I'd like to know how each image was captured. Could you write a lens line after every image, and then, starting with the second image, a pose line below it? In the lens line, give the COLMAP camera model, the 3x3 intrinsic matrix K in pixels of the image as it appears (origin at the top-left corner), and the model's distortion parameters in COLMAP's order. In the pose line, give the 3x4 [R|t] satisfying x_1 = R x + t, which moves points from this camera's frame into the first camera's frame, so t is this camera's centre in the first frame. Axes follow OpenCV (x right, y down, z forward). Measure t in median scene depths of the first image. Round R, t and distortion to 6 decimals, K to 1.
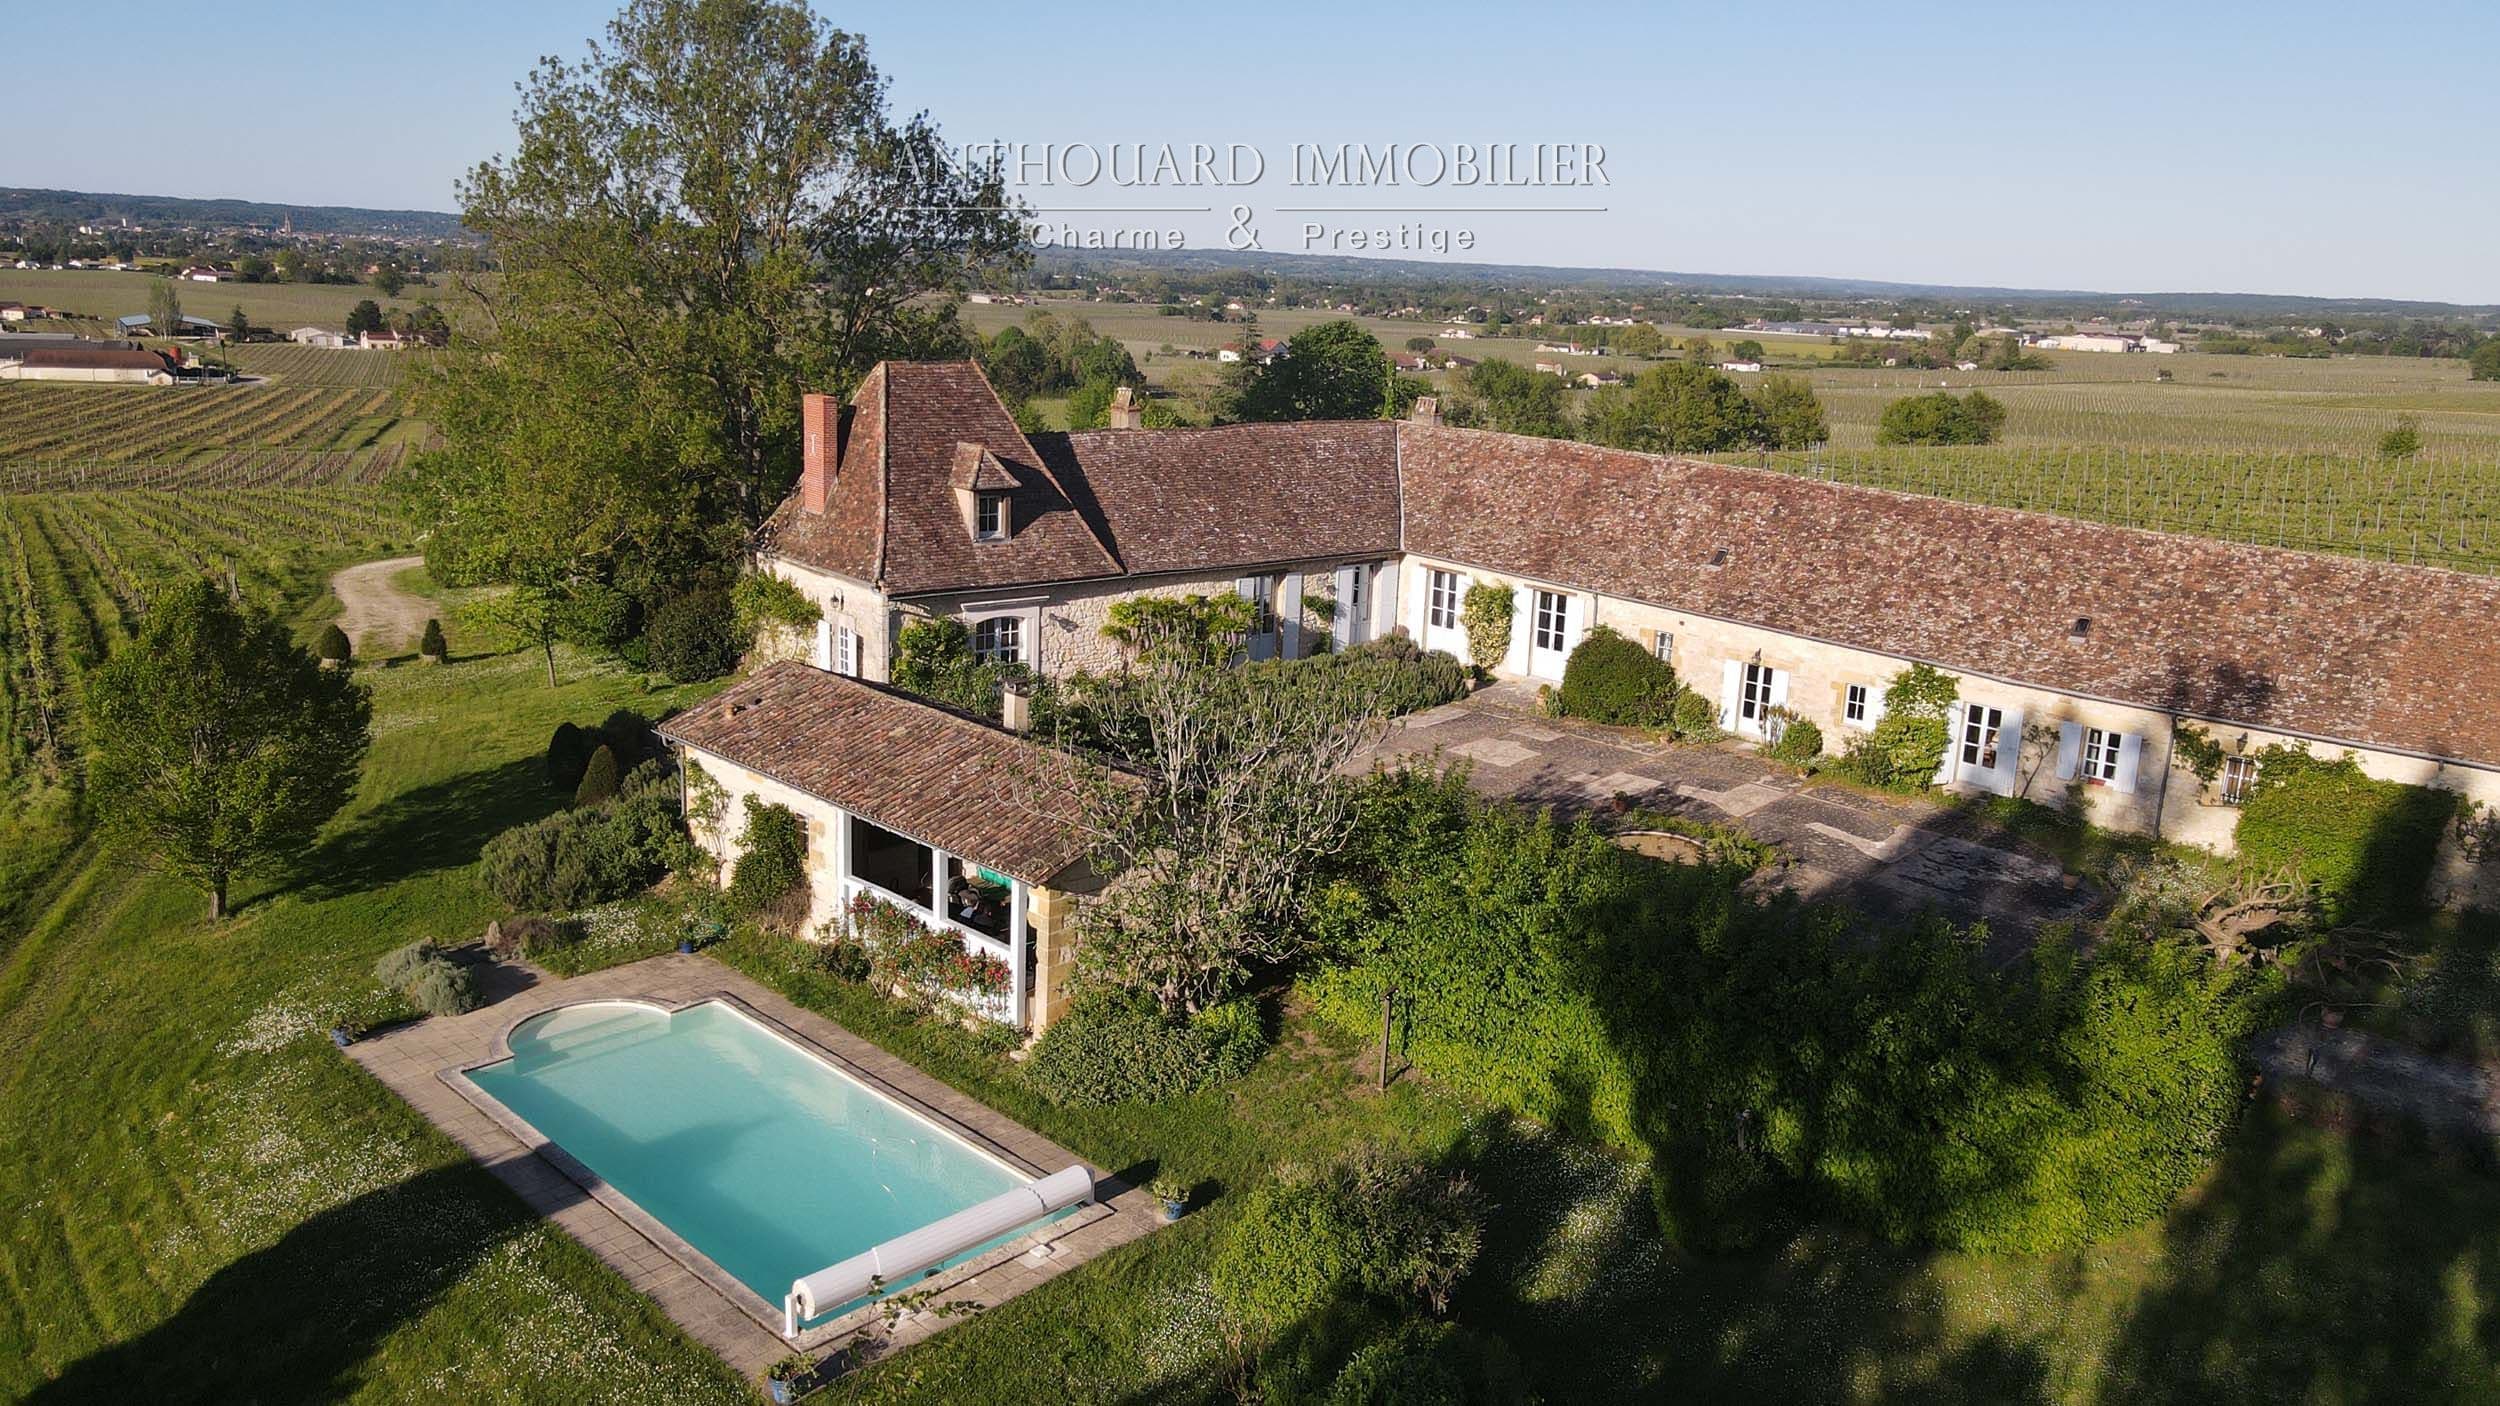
lens RADIAL K [[1845.8, 0, 1258.3], [0, 1845.8, 689.2], [0, 0, 1]] dist [-0.005483, 0.040938]
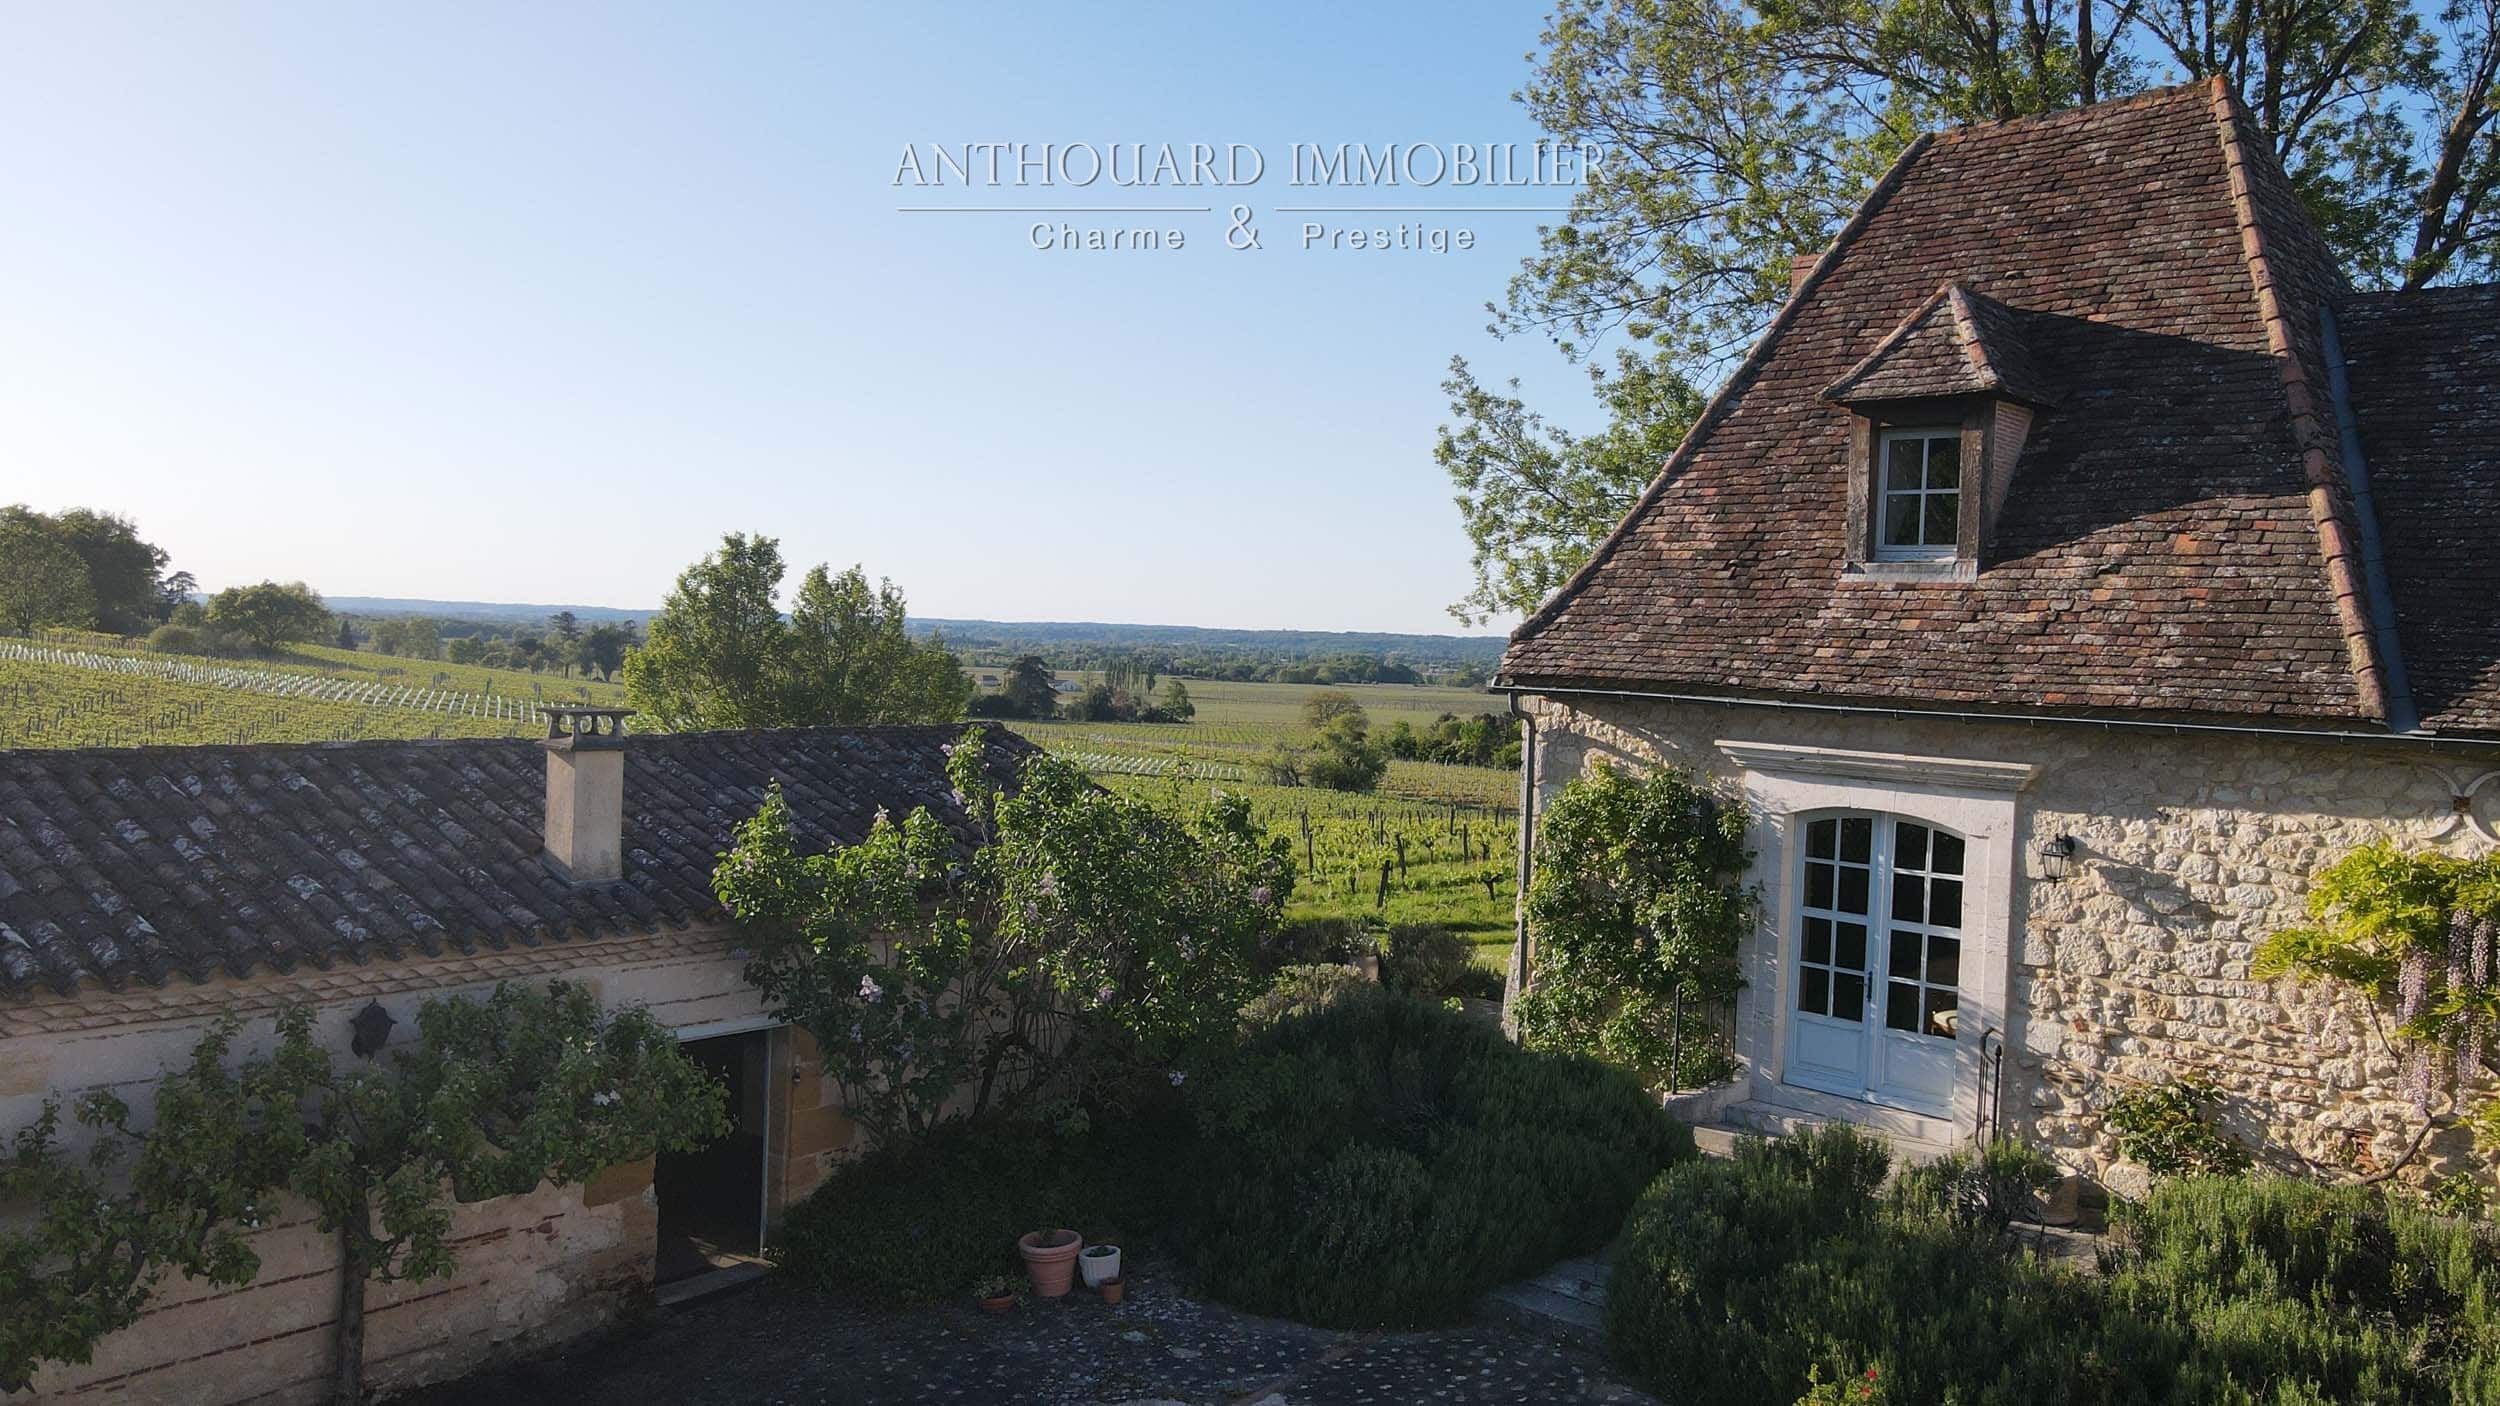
lens RADIAL K [[1845.8, 0, 1246.9], [0, 1845.8, 694.0], [0, 0, 1]] dist [-0.005483, 0.040938]
pose [[0.085008, -0.006438, -0.996359, 0.159355], [-0.258407, 0.965622, -0.028286, -0.022725], [0.962289, 0.259871, 0.080422, 0.882995]]
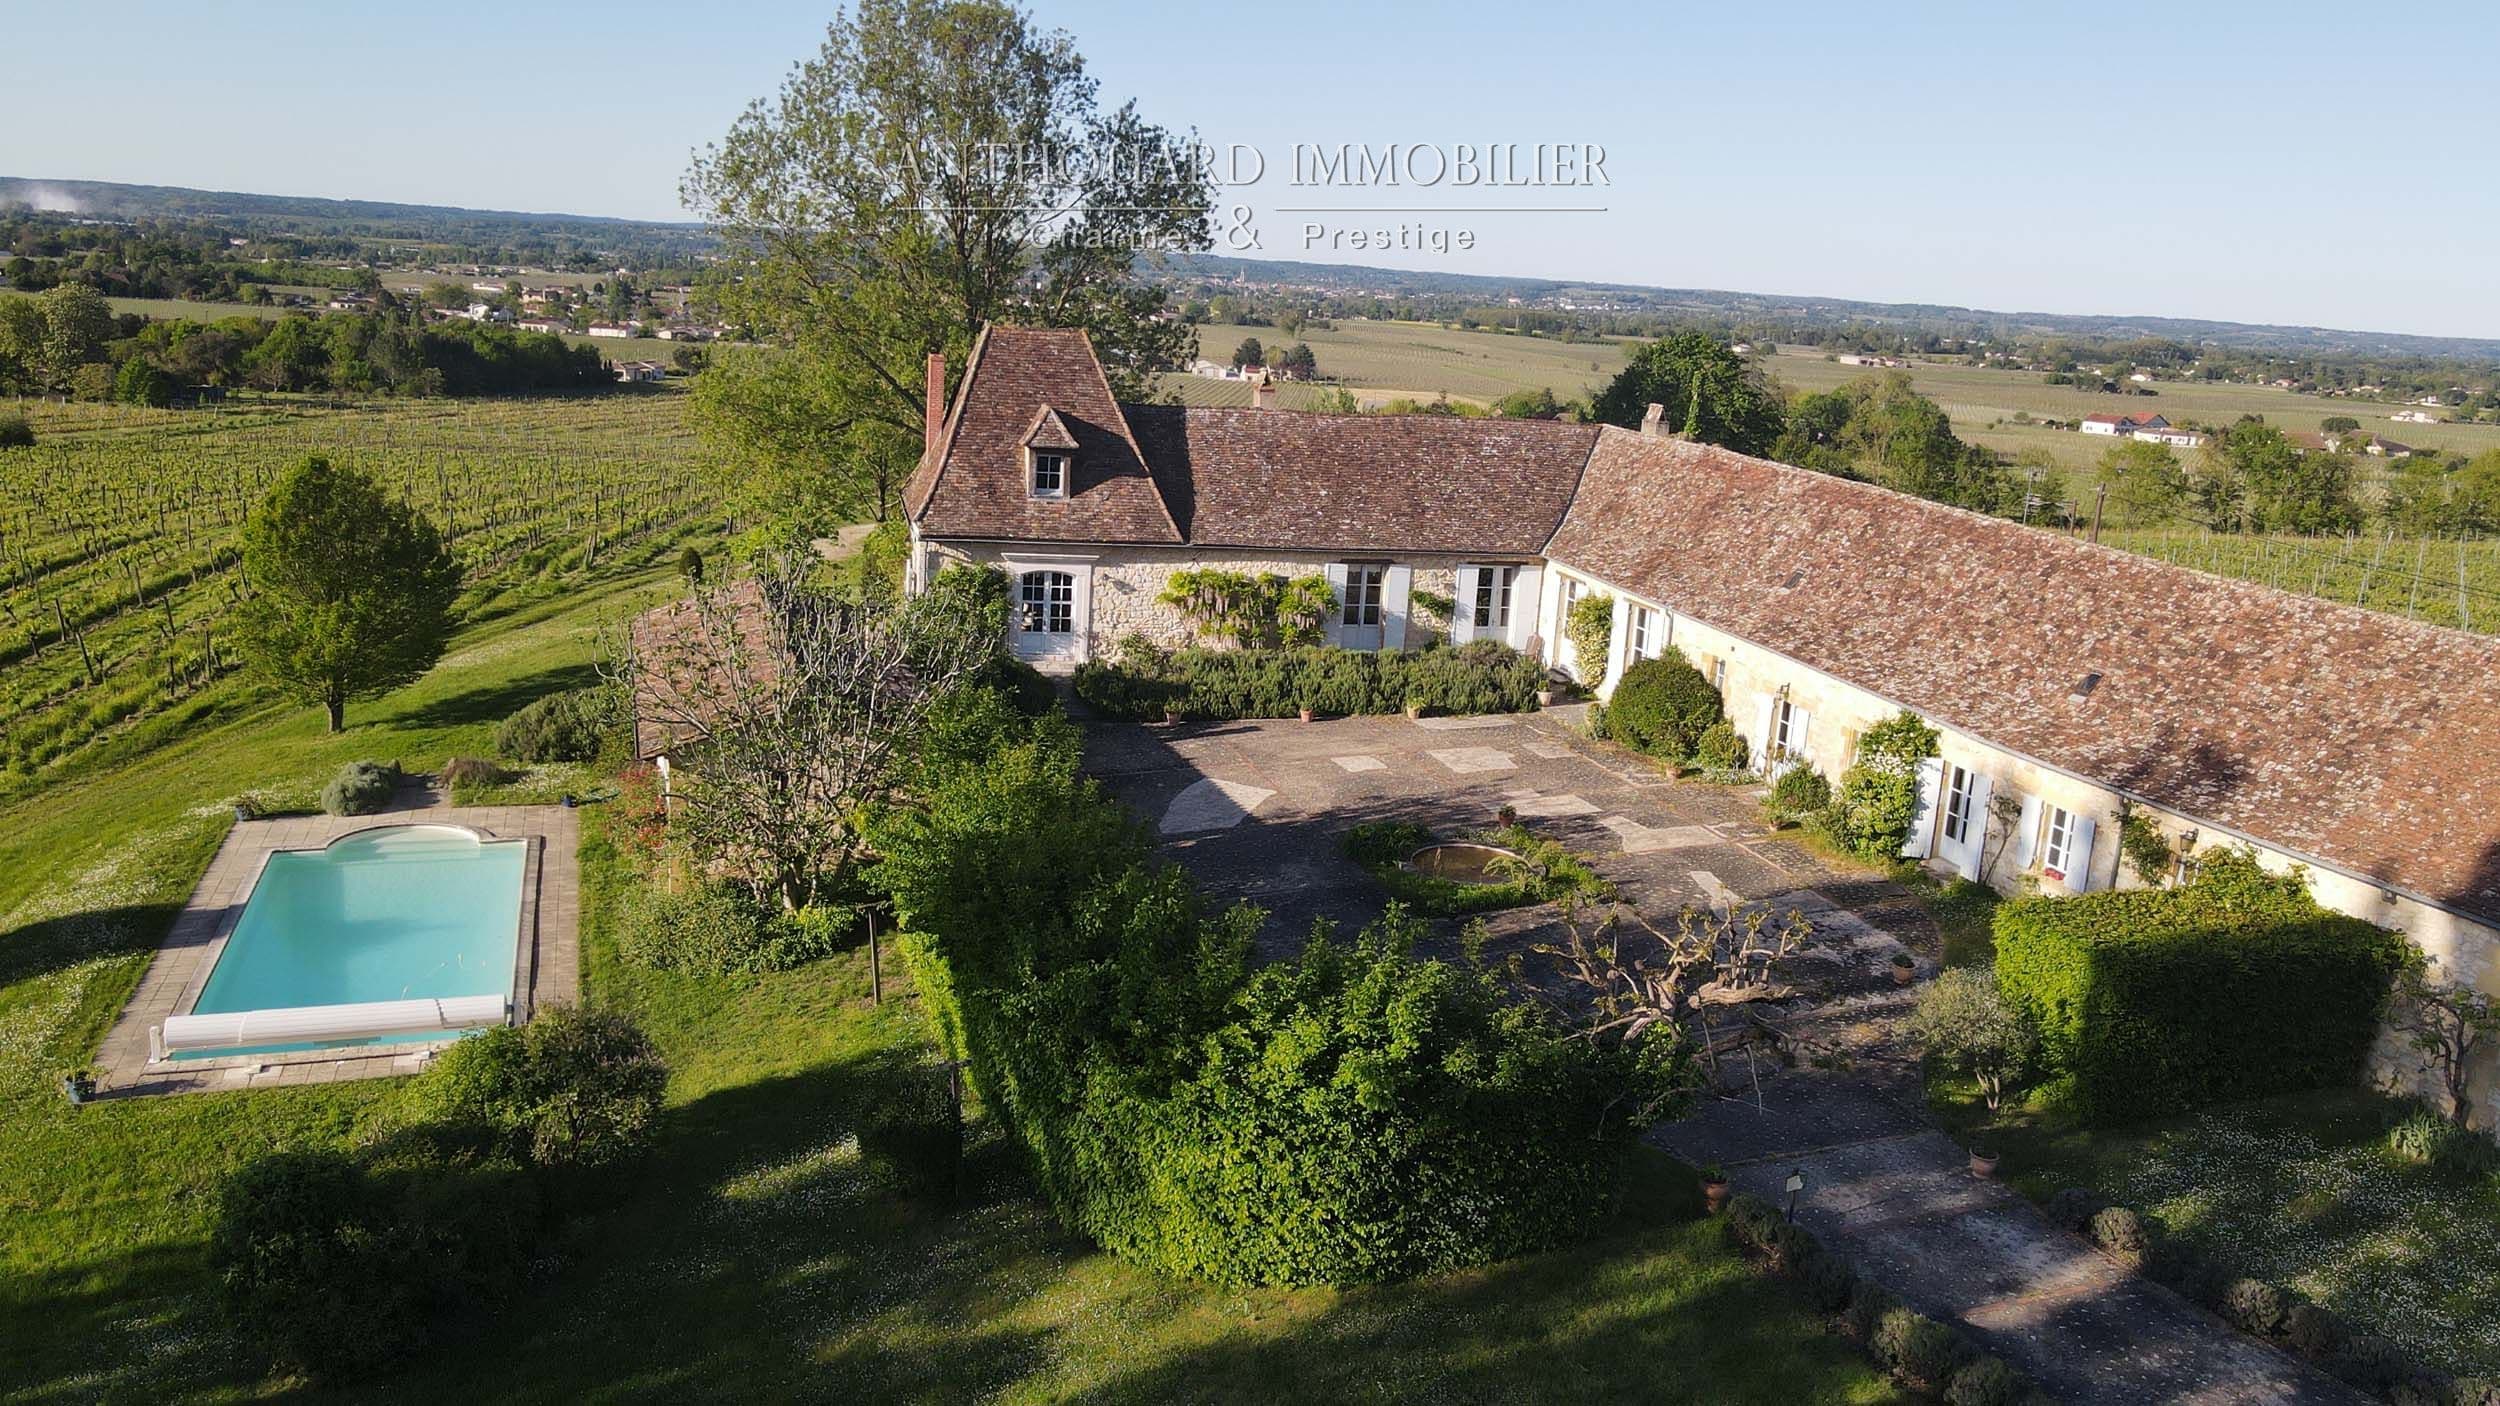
lens RADIAL K [[1845.8, 0, 1261.5], [0, 1845.8, 700.4], [0, 0, 1]] dist [-0.005483, 0.040938]
pose [[0.893680, 0.115810, -0.433503, 0.436658], [-0.126316, 0.991979, 0.004601, 0.013800], [0.430559, 0.050647, 0.901140, 0.114925]]
